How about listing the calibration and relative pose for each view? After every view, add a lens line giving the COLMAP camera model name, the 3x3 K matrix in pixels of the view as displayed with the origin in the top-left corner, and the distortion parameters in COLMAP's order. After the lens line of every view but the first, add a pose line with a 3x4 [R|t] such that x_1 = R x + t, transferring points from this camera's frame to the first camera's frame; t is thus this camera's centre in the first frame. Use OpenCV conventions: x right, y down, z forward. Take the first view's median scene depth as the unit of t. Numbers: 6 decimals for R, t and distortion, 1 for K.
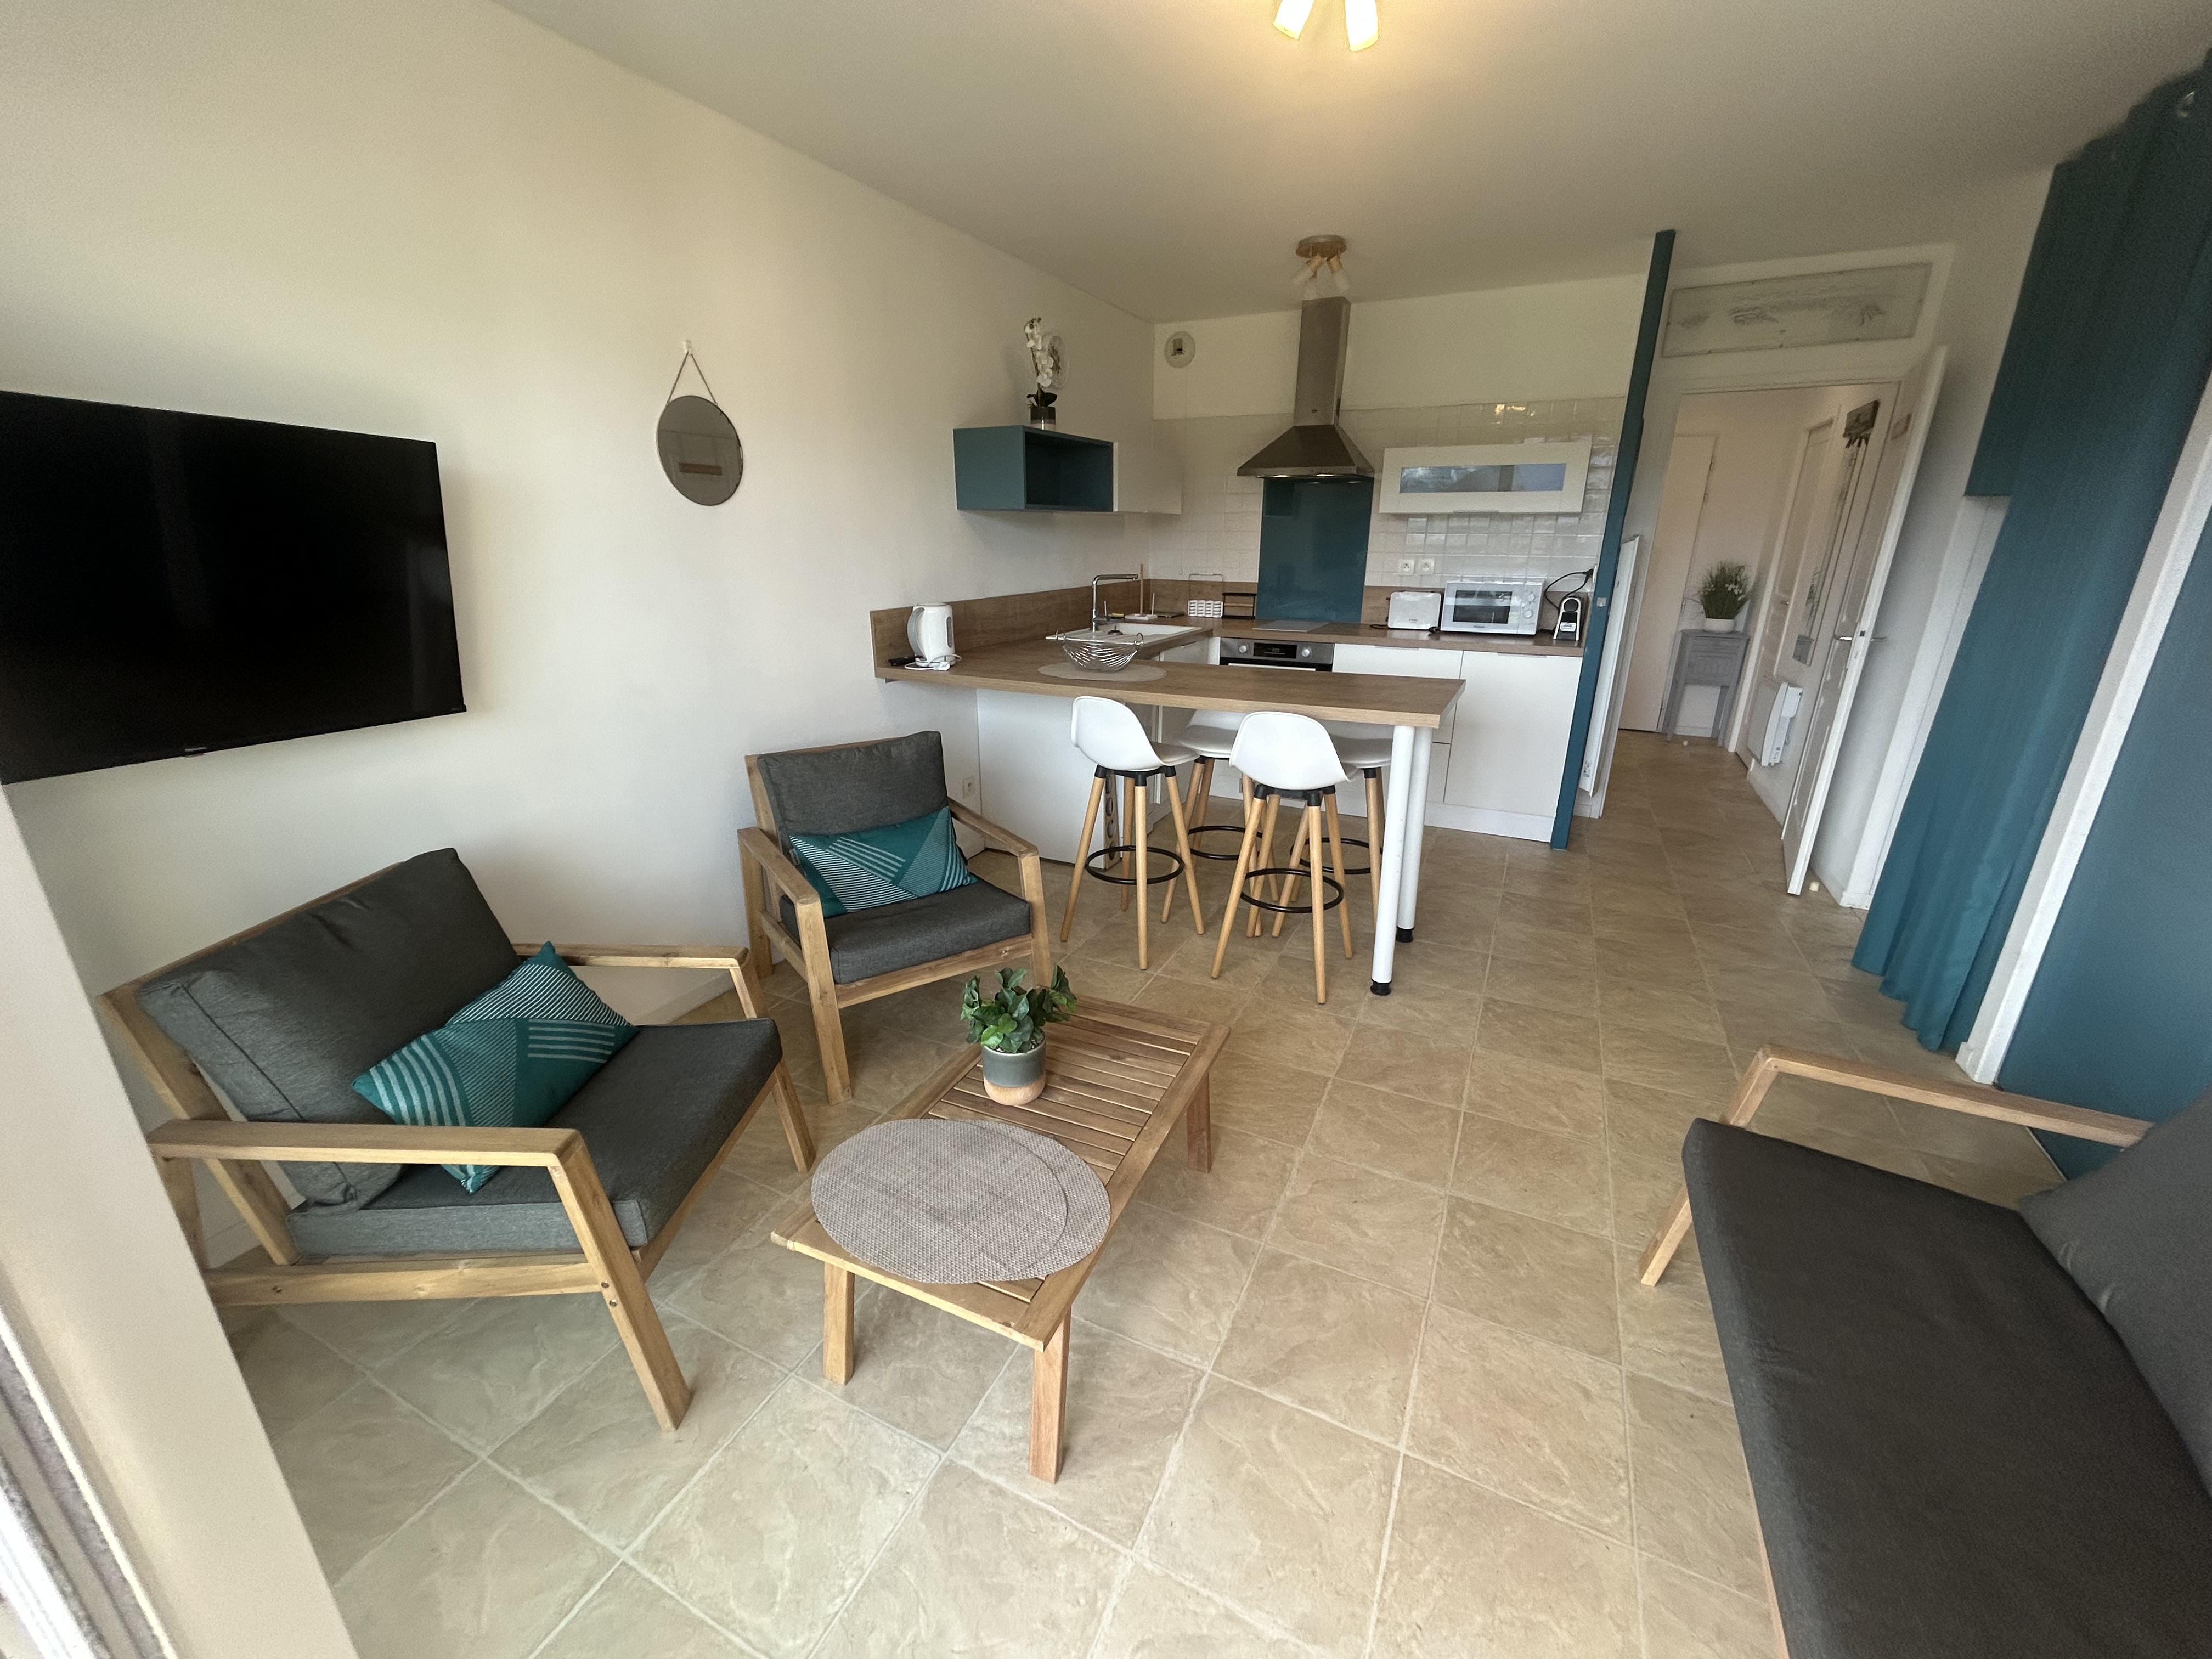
lens RADIAL K [[884.7, 0, 1100.2], [0, 884.7, 832.5], [0, 0, 1]] dist [0.001423, 0.000026]
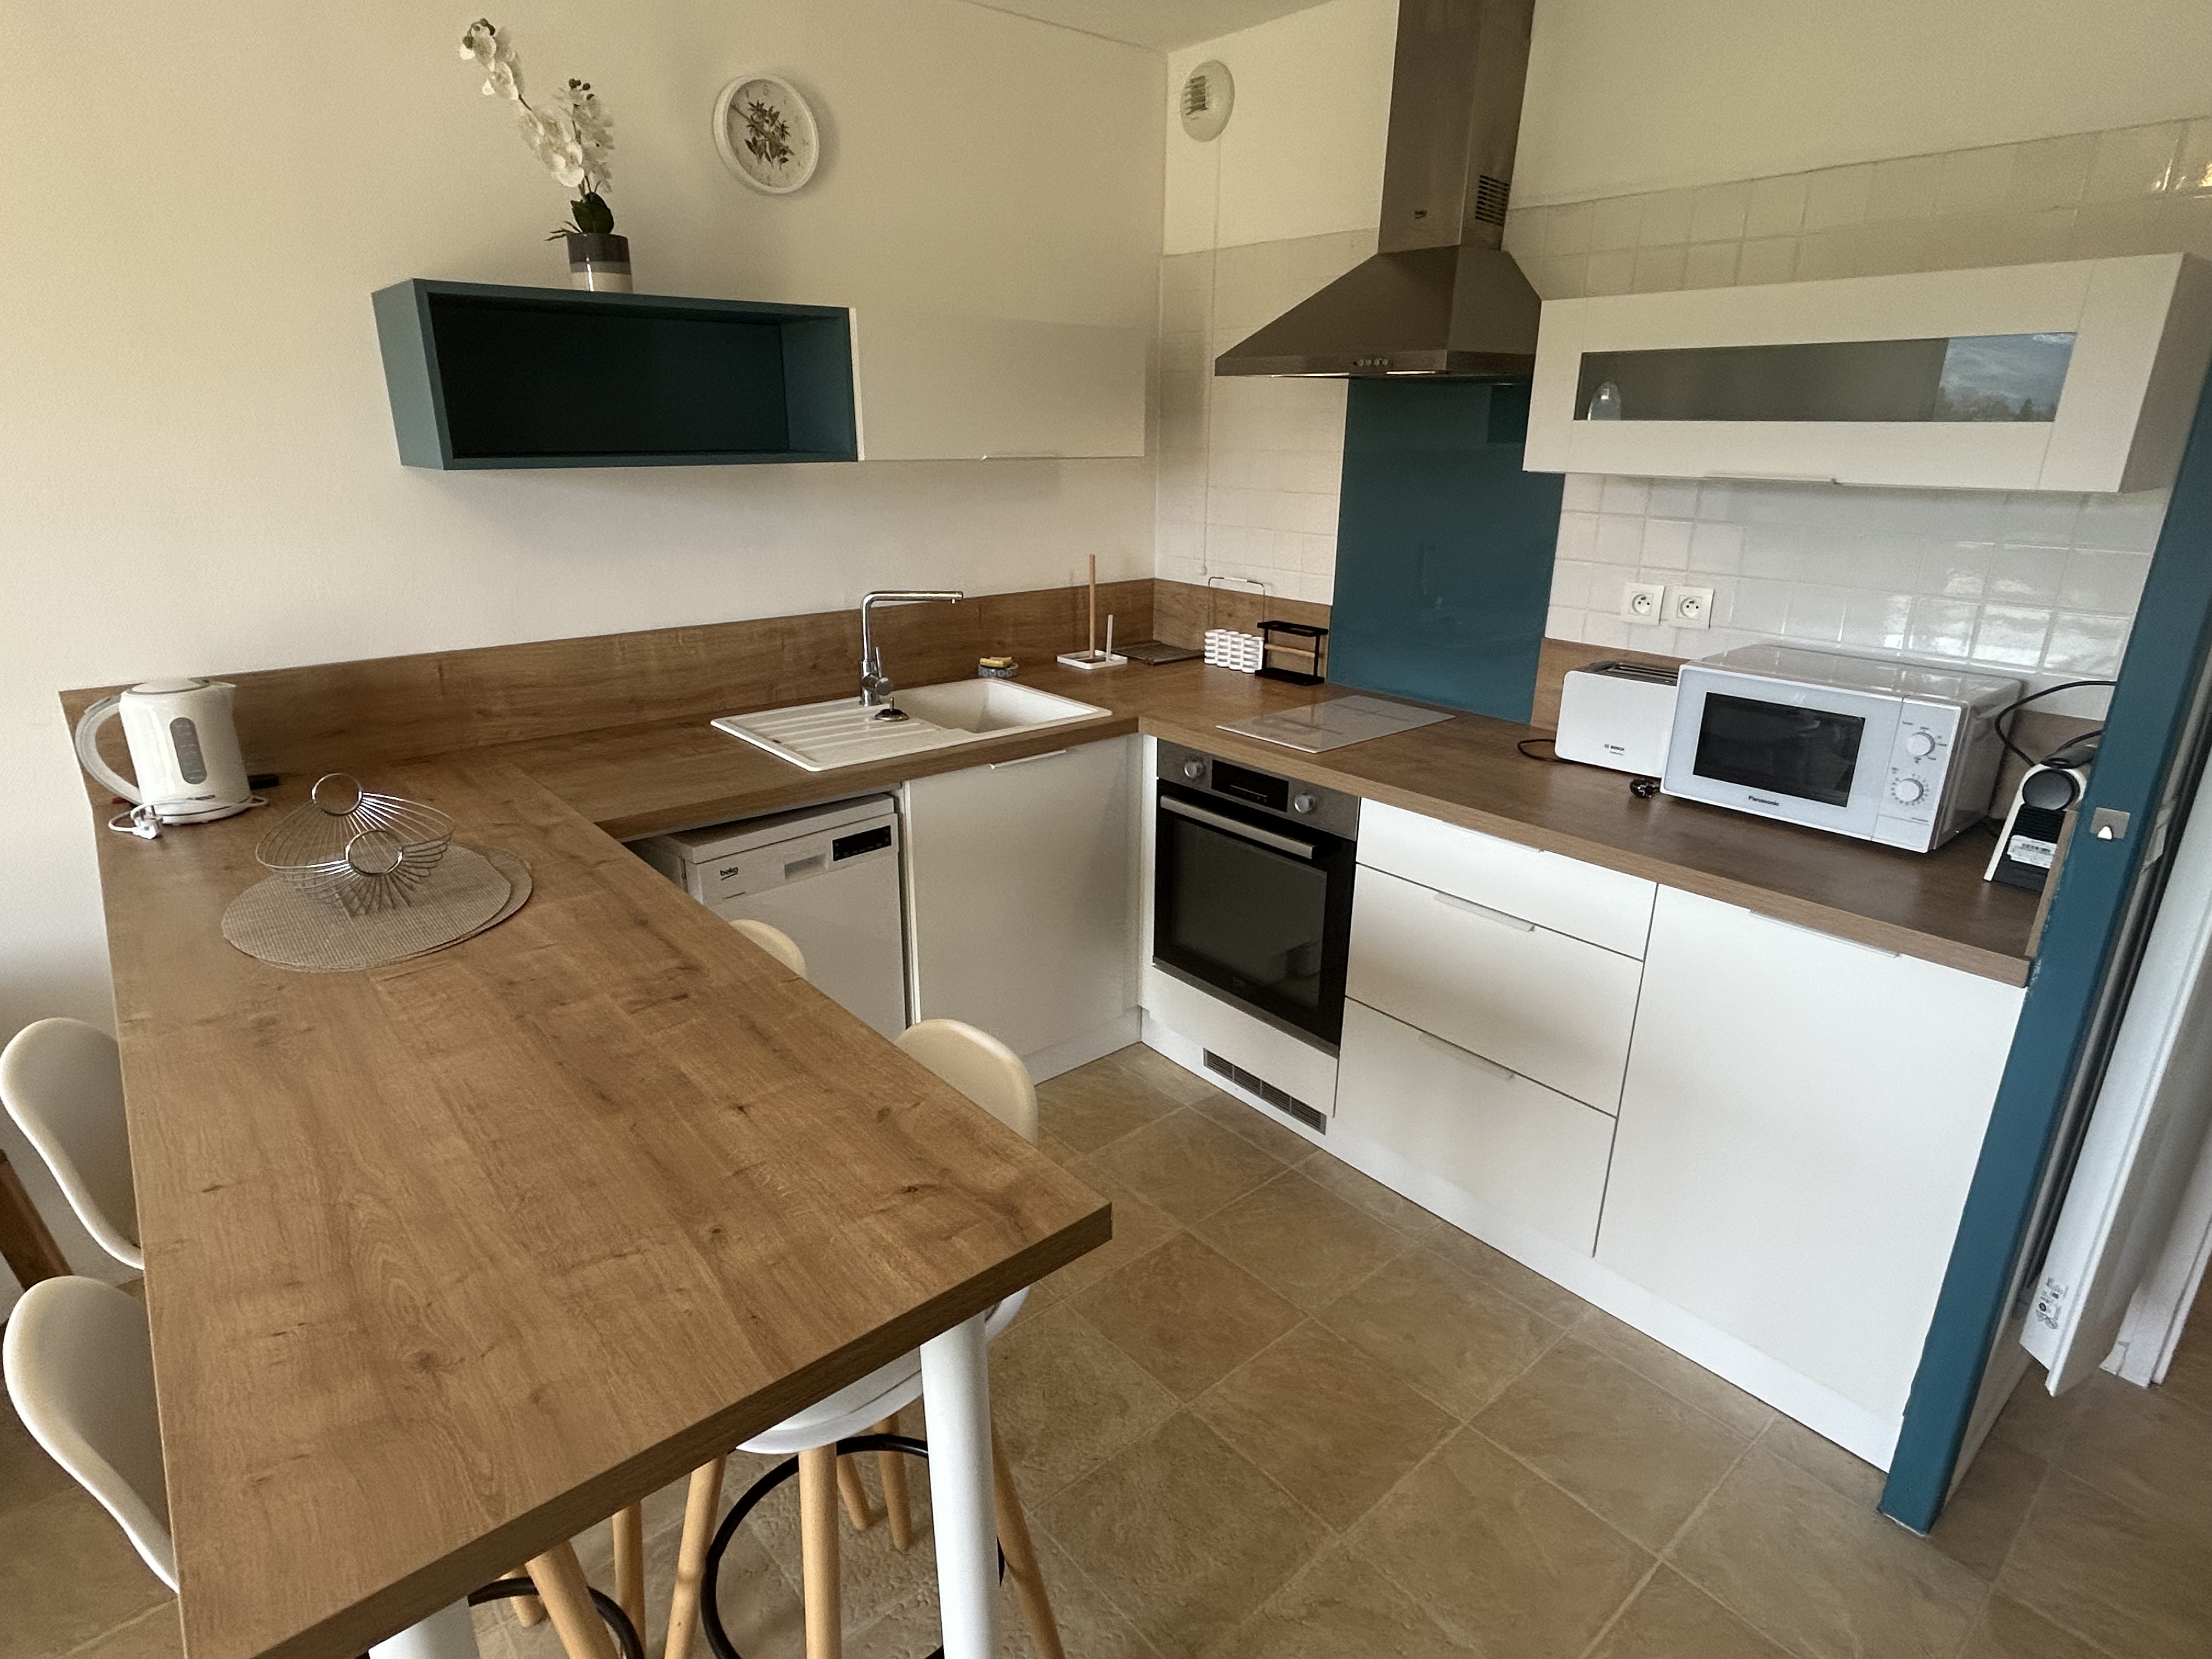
lens RADIAL K [[1183.8, 0, 1108.3], [0, 1183.8, 824.5], [0, 0, 1]] dist [-0.001438, 0.002082]
pose [[0.917723, 0.130468, -0.375183, 0.363212], [-0.131296, 0.991065, 0.023479, -0.197411], [0.374894, 0.027713, 0.926653, 0.464079]]
